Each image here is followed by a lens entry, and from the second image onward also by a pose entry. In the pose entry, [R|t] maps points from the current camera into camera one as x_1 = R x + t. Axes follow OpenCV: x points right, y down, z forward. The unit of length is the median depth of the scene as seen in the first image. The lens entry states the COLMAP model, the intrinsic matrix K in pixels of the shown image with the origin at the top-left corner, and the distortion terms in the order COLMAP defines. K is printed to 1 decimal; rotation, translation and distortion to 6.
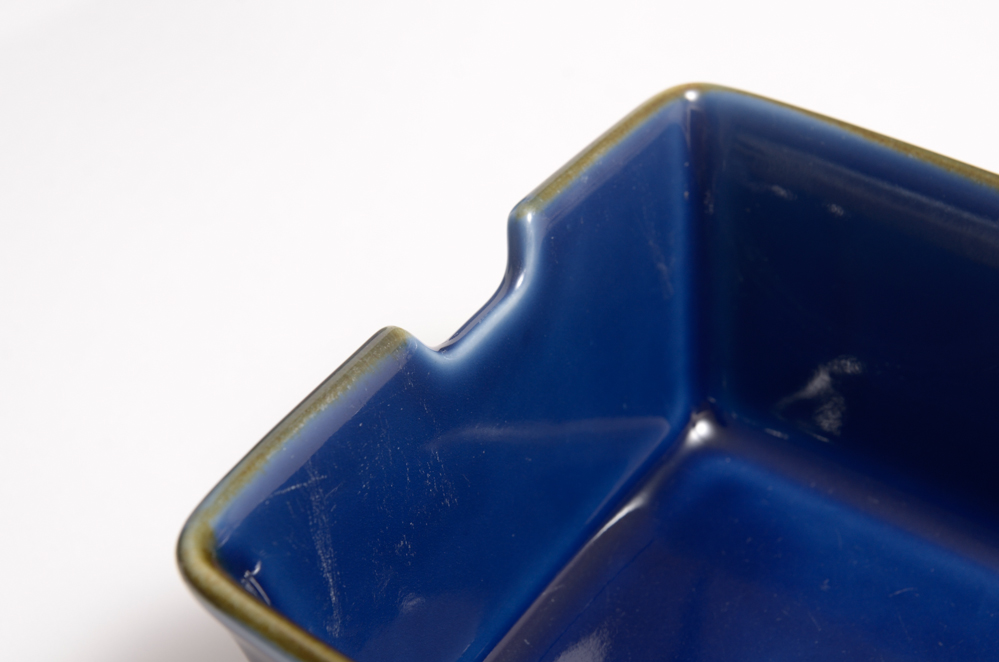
lens RADIAL K [[2151.6, 0, 499.5], [0, 2151.6, 331.0], [0, 0, 1]] dist [0.099457, 0.130205]
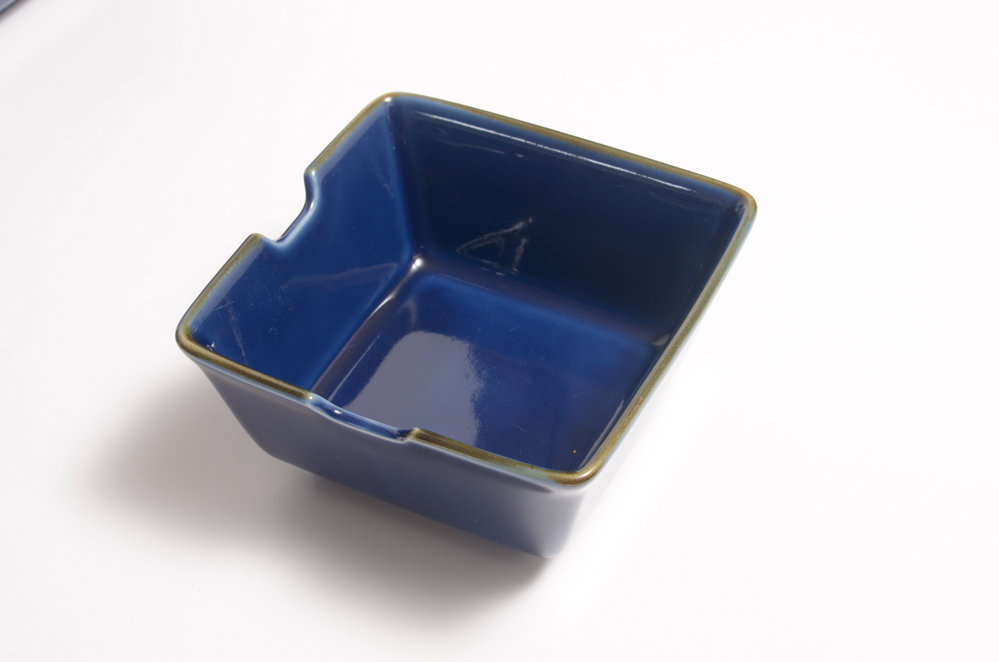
lens RADIAL K [[2151.6, 0, 499.5], [0, 2151.6, 331.0], [0, 0, 1]] dist [0.099457, 0.130205]
pose [[0.991591, -0.121755, 0.043840, 0.081849], [0.118608, 0.990583, 0.068388, -0.021671], [-0.051754, -0.062613, 0.996695, -1.114355]]
